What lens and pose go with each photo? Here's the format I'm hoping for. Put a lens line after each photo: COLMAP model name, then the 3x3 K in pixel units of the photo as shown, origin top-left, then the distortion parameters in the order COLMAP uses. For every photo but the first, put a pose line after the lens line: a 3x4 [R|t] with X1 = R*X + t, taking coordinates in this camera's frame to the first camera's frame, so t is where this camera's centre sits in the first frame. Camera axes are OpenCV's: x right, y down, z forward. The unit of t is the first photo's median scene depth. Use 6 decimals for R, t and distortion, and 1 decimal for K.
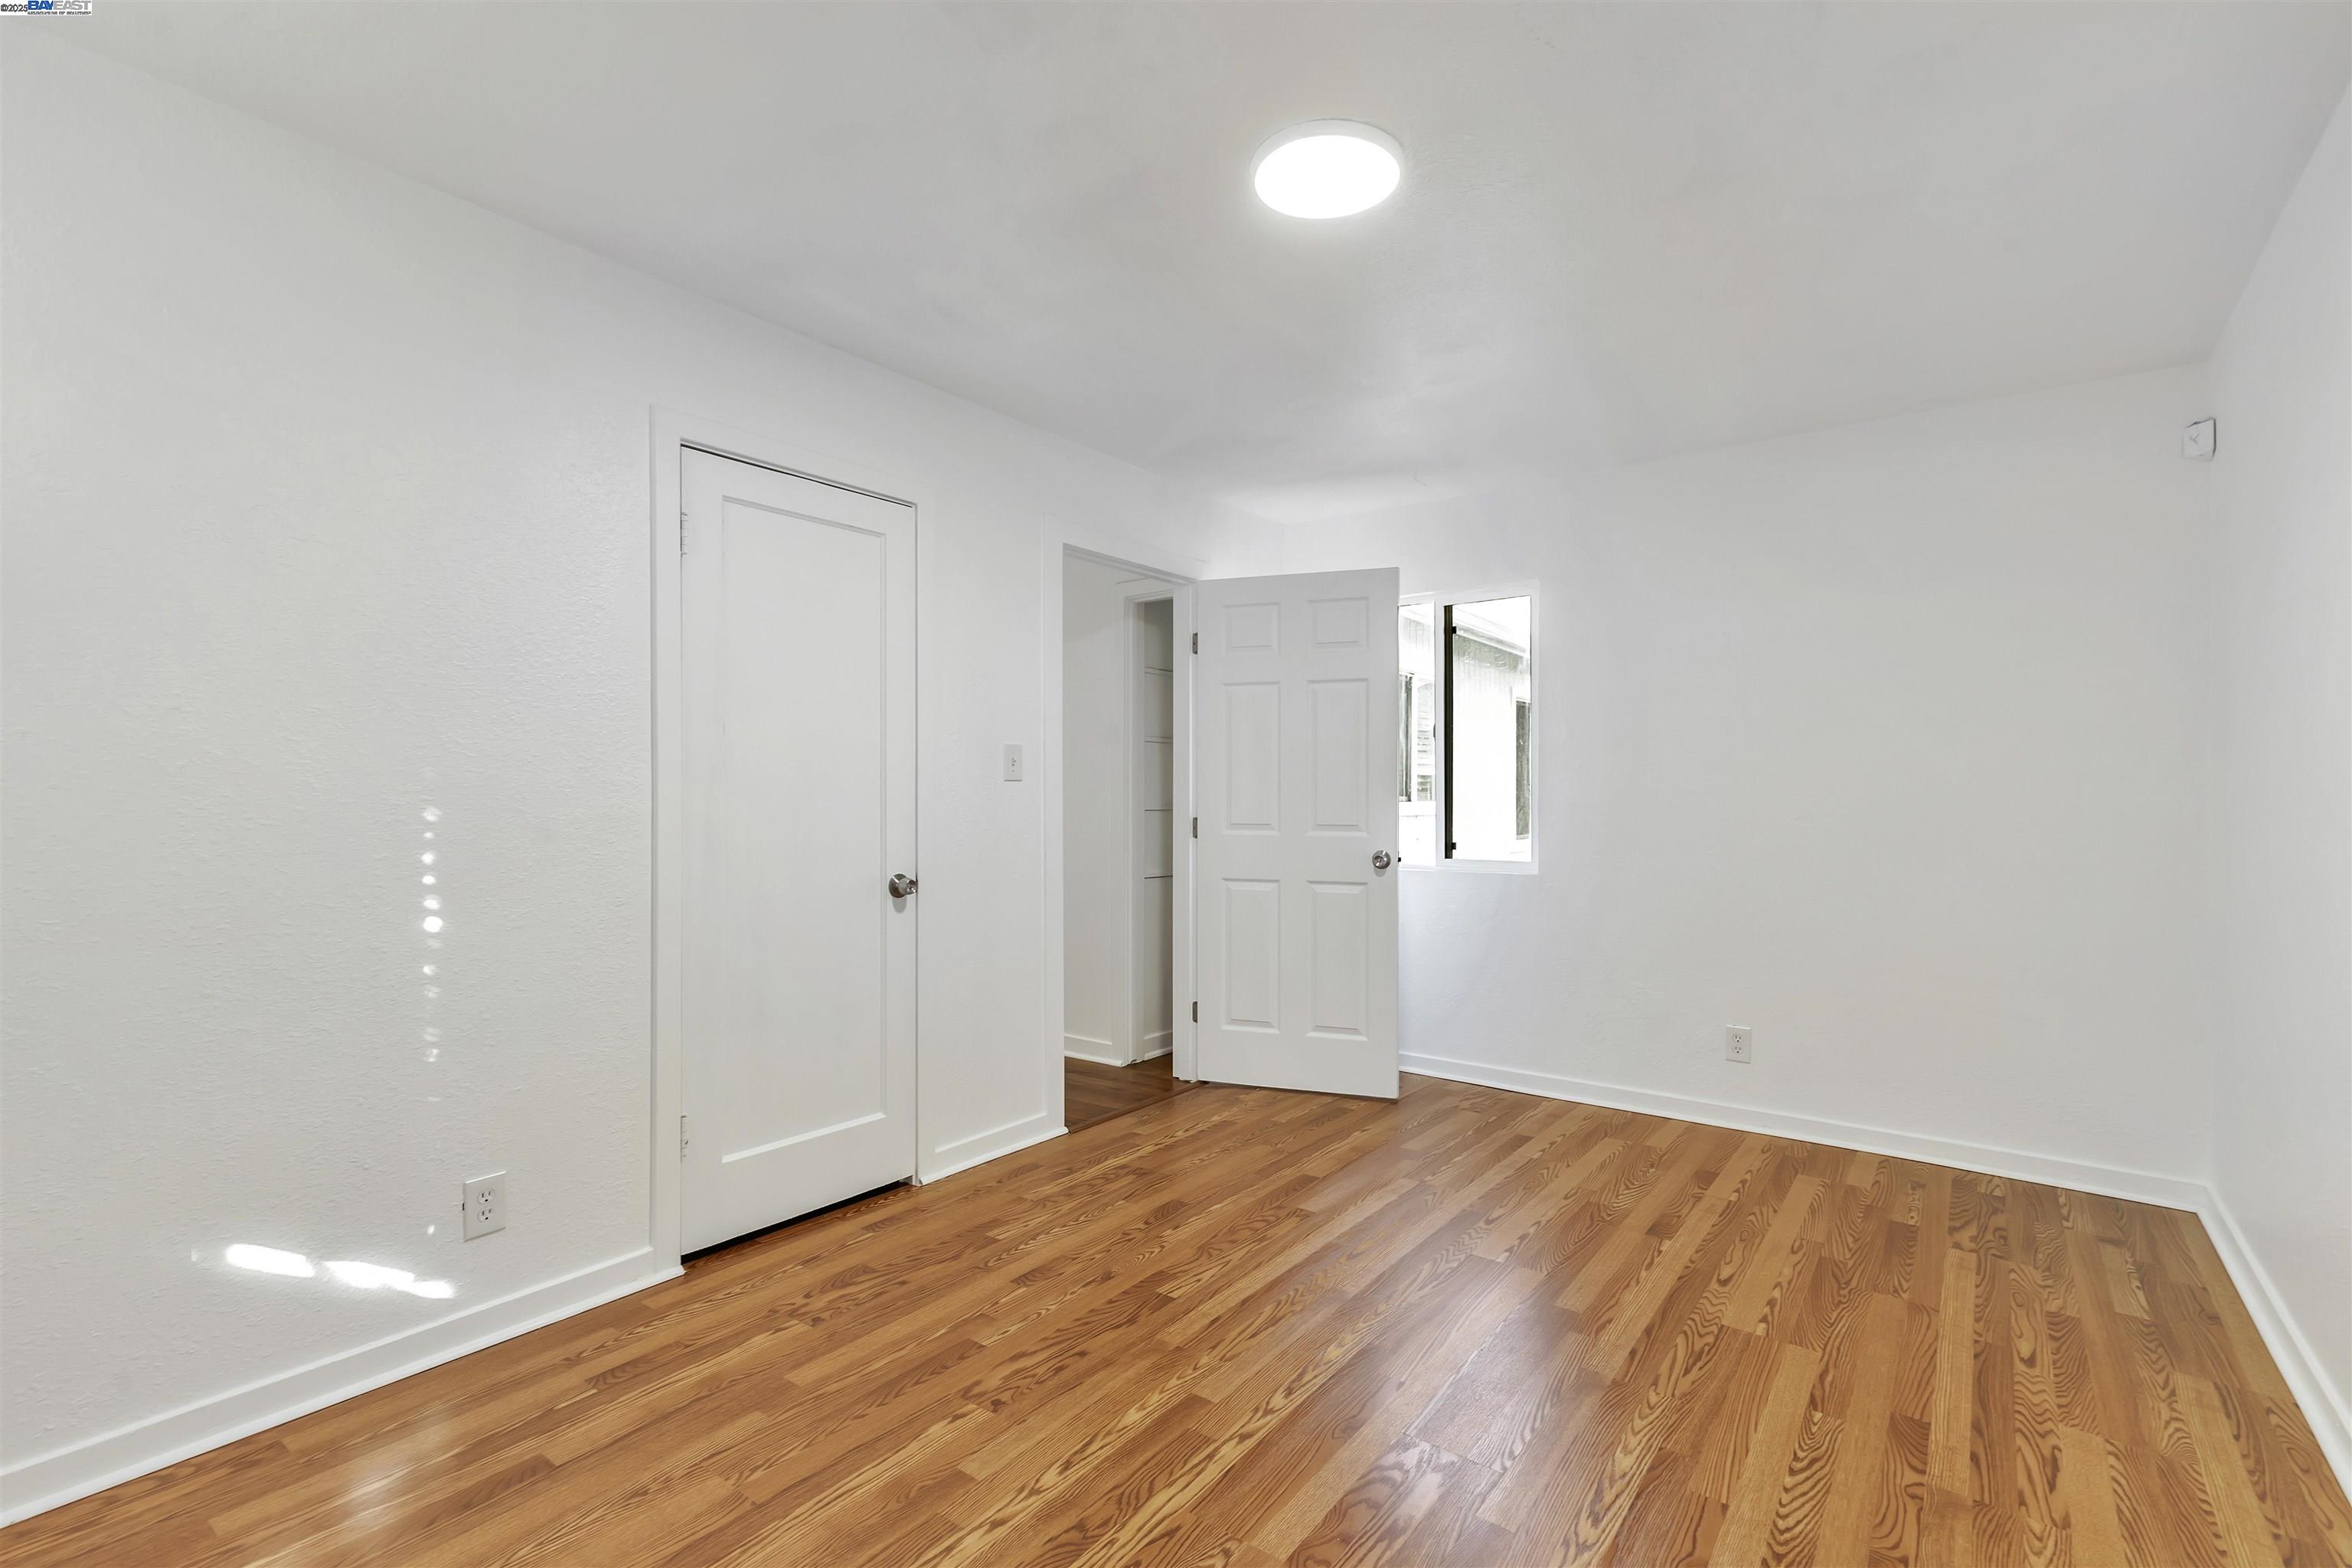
lens RADIAL K [[1071.8, 0, 1178.7], [0, 1071.8, 784.8], [0, 0, 1]] dist [0.002937, -0.000457]
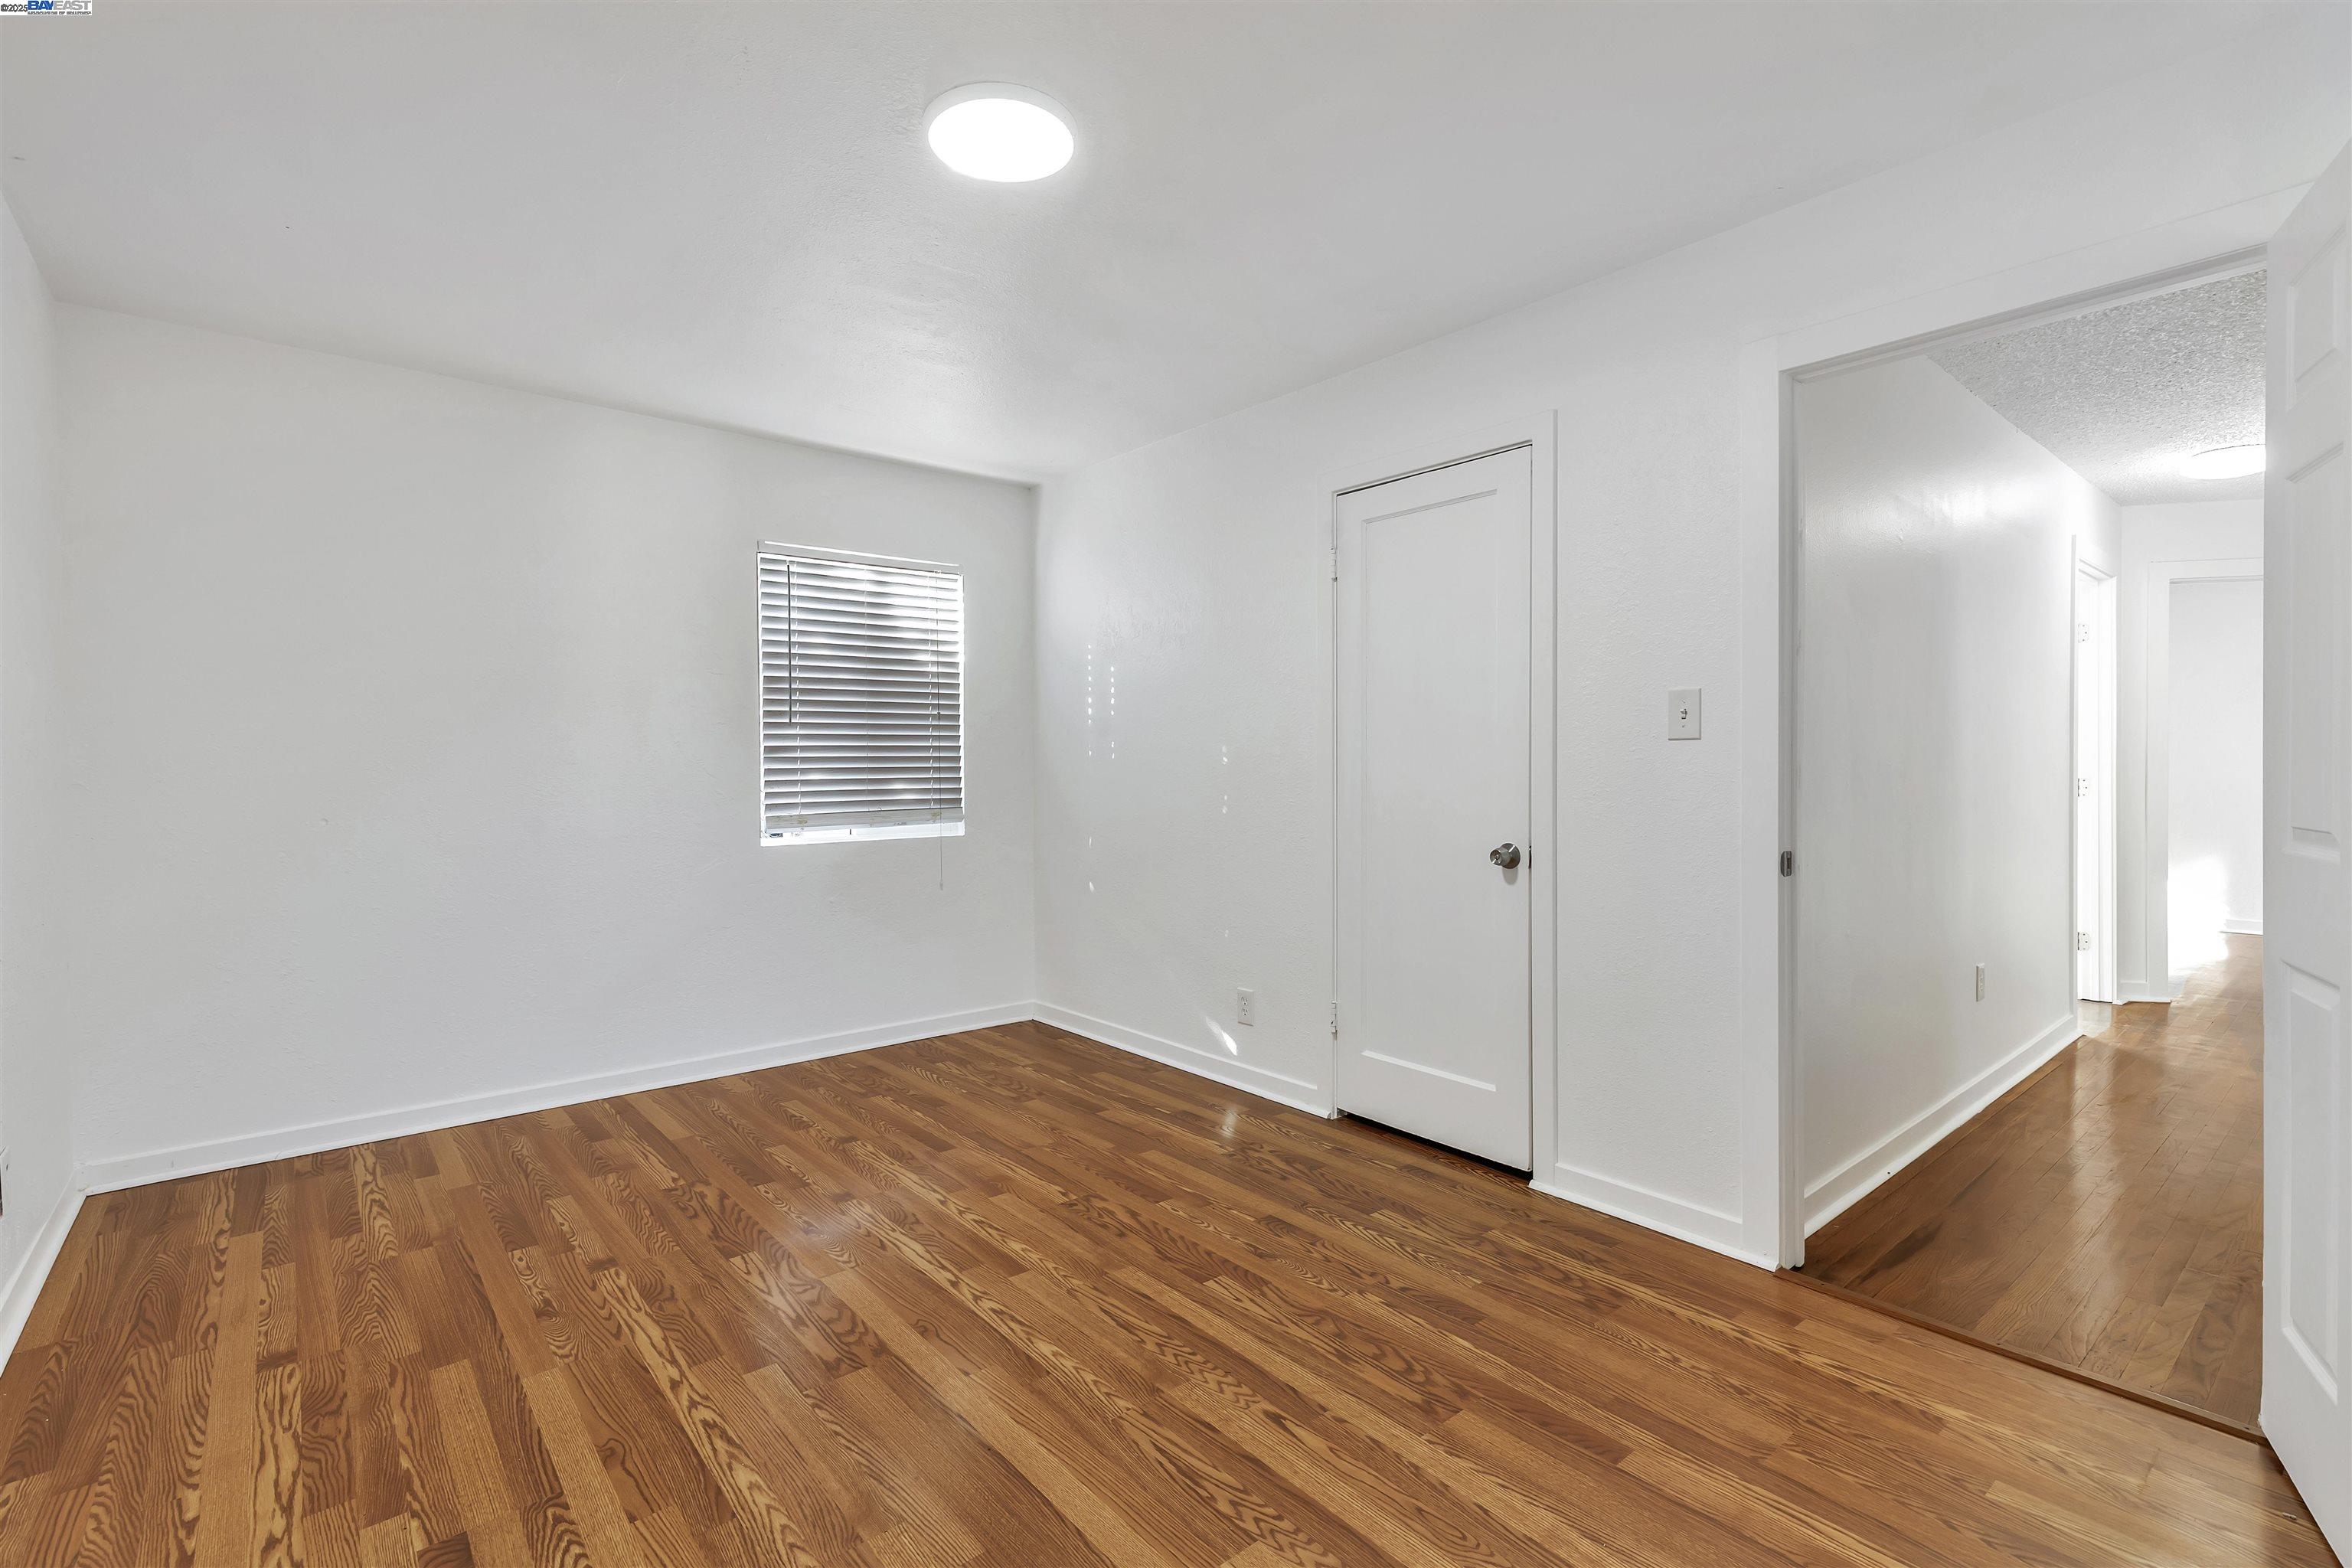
lens RADIAL K [[1071.8, 0, 1179.3], [0, 1071.8, 779.1], [0, 0, 1]] dist [0.002937, -0.000457]
pose [[-0.229216, 0.016464, -0.973236, 0.914965], [0.010636, 0.999840, 0.014409, 0.012886], [0.973318, -0.007049, -0.229354, 1.184679]]
